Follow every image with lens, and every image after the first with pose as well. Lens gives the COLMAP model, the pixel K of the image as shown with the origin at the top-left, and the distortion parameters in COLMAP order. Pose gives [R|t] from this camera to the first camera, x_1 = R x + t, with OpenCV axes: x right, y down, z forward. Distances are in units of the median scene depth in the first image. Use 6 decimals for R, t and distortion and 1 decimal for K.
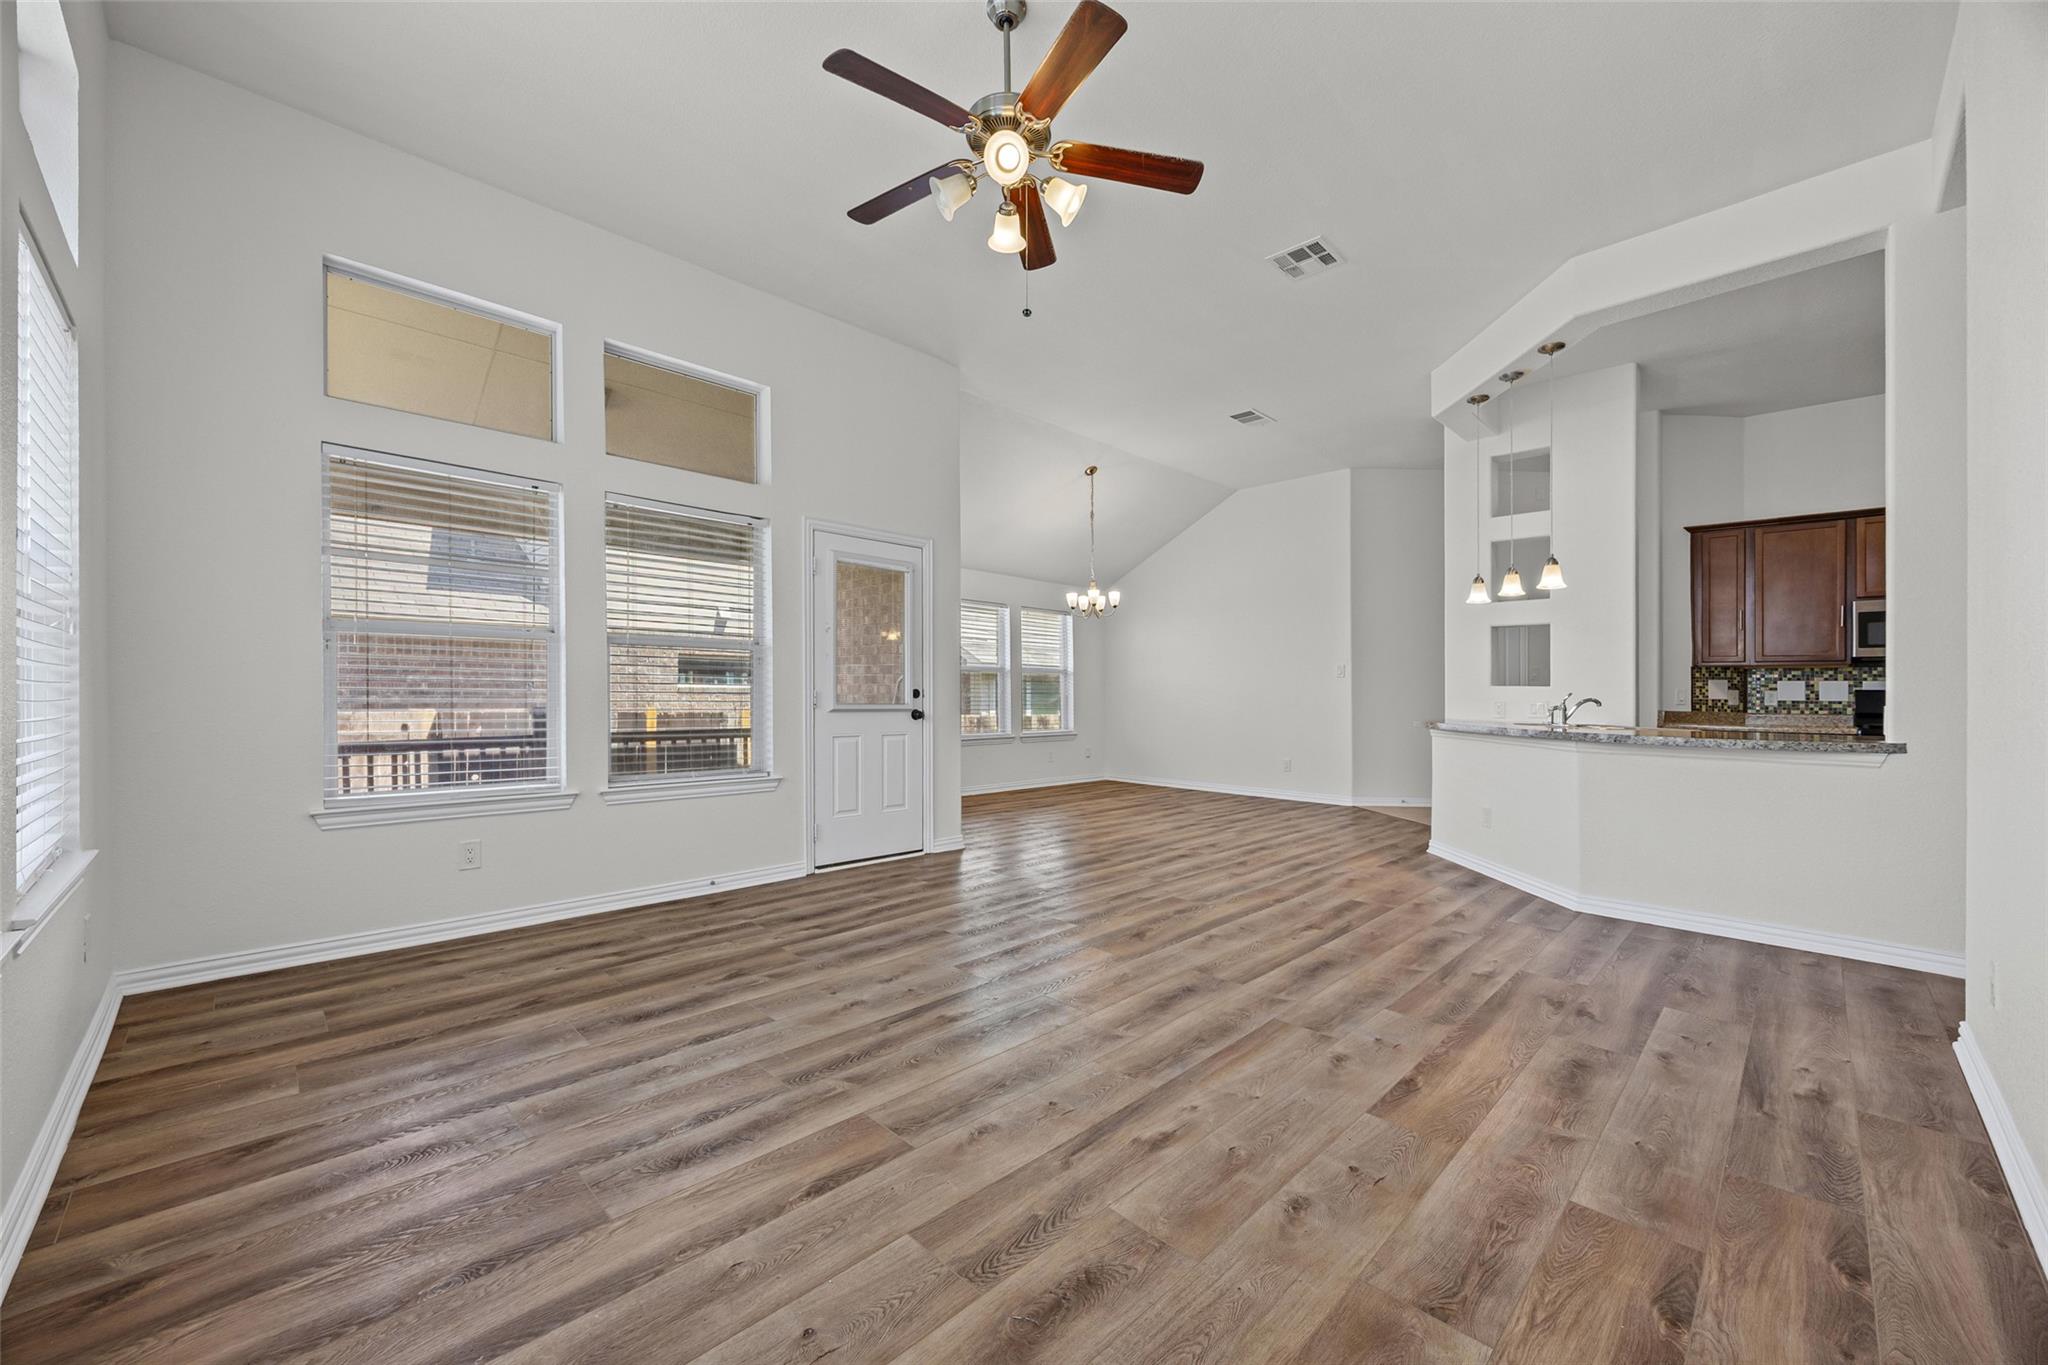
lens RADIAL K [[786.2, 0, 1027.9], [0, 786.2, 683.8], [0, 0, 1]] dist [0.001910, 0.000193]
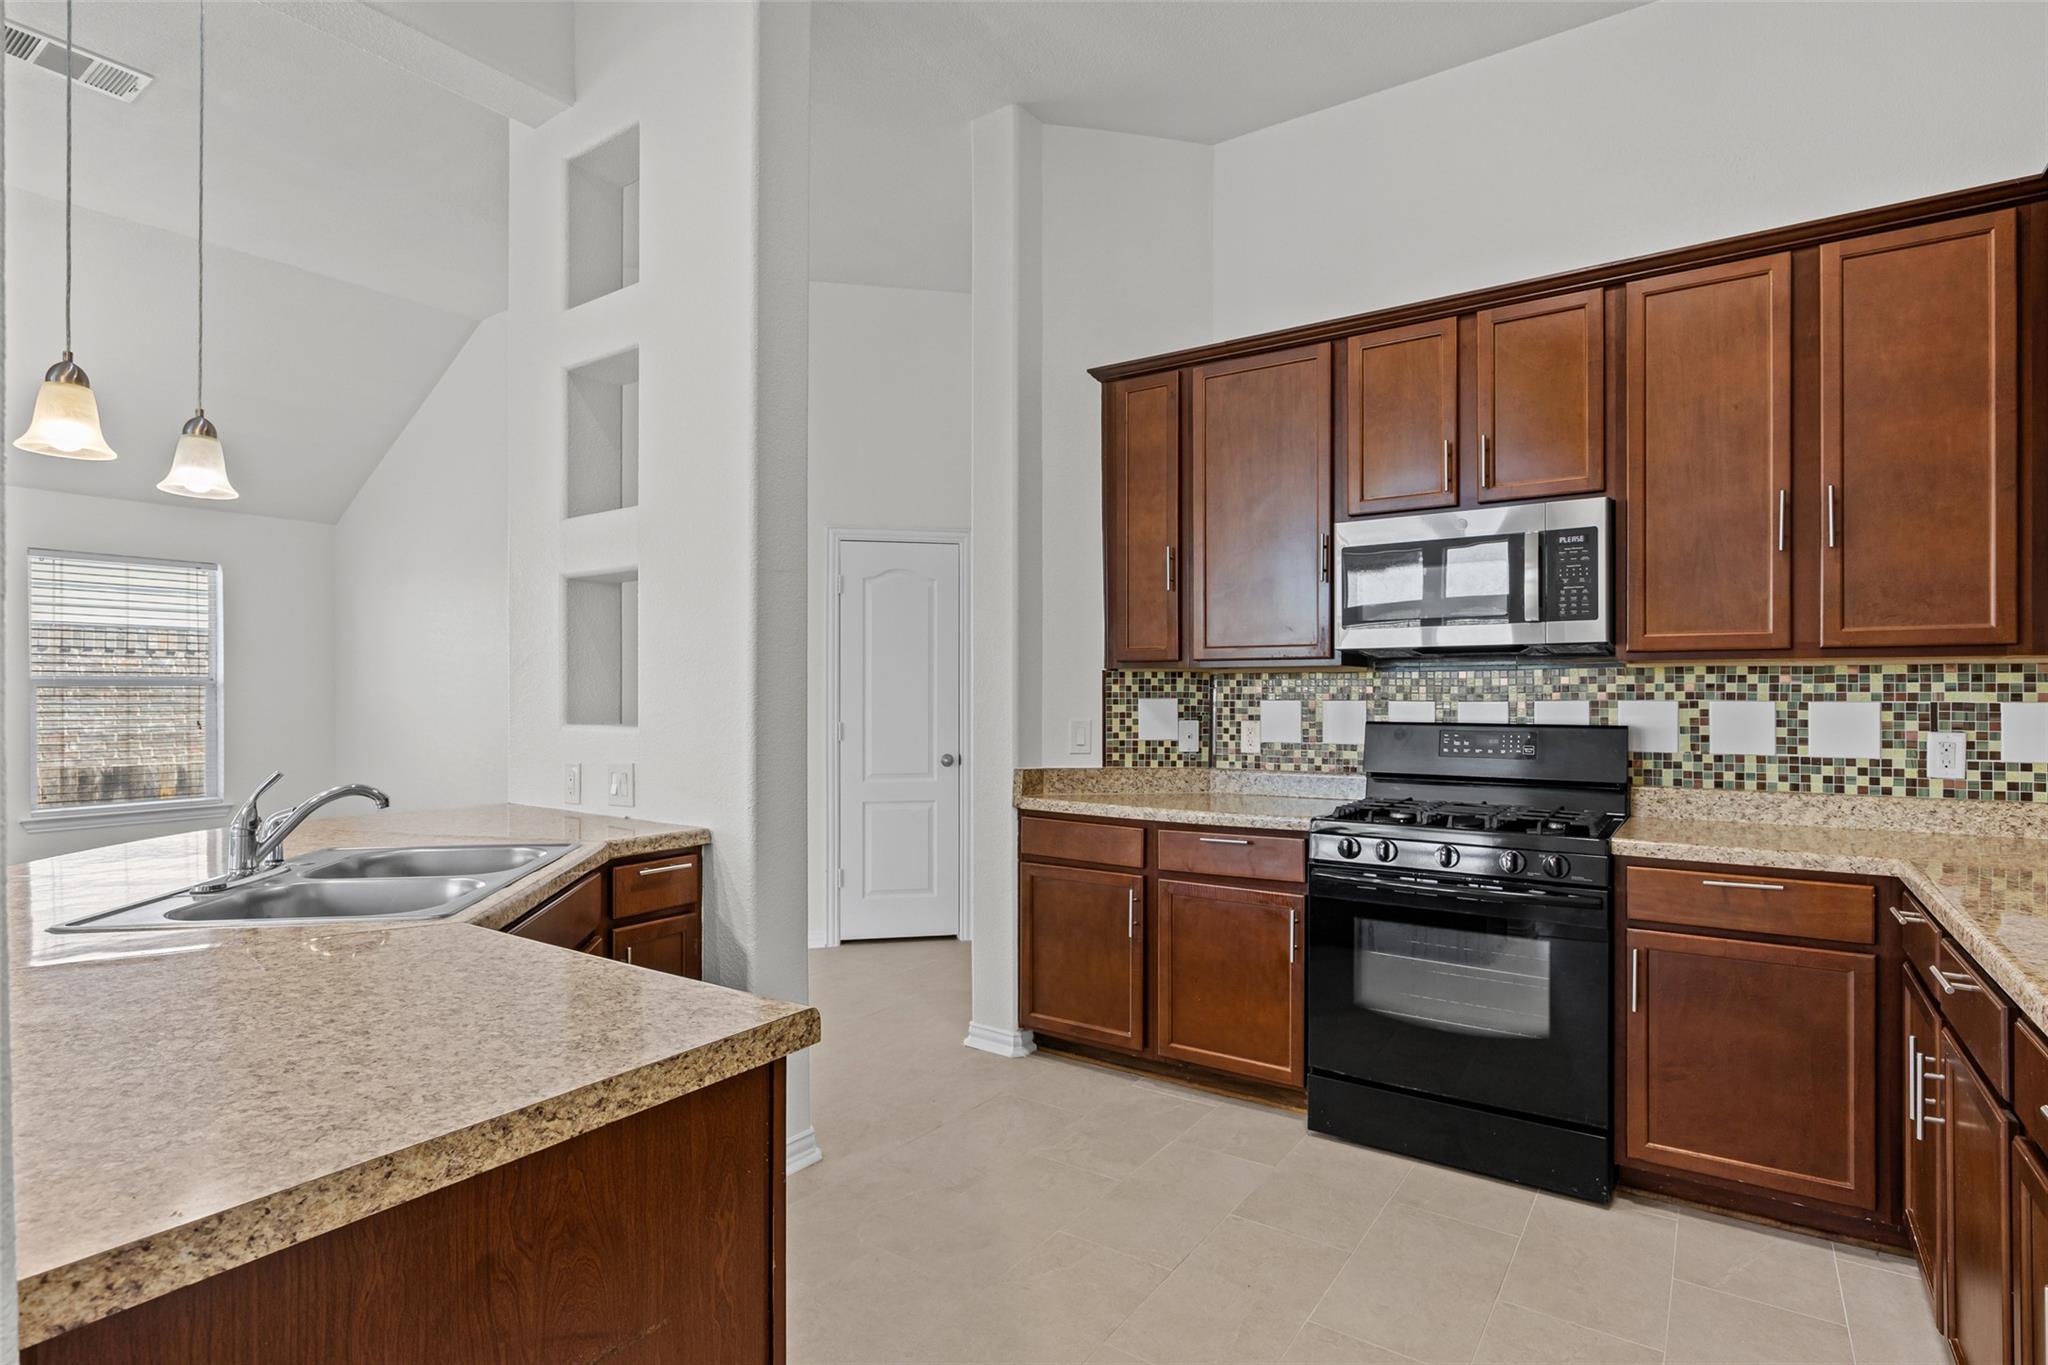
lens RADIAL K [[1045.0, 0, 1021.3], [0, 1045.0, 694.3], [0, 0, 1]] dist [0.003058, 0.000080]
pose [[0.982244, -0.013988, 0.187083, 0.681511], [0.012257, 0.999871, 0.010406, -0.015037], [-0.187204, -0.007928, 0.982289, 0.405229]]
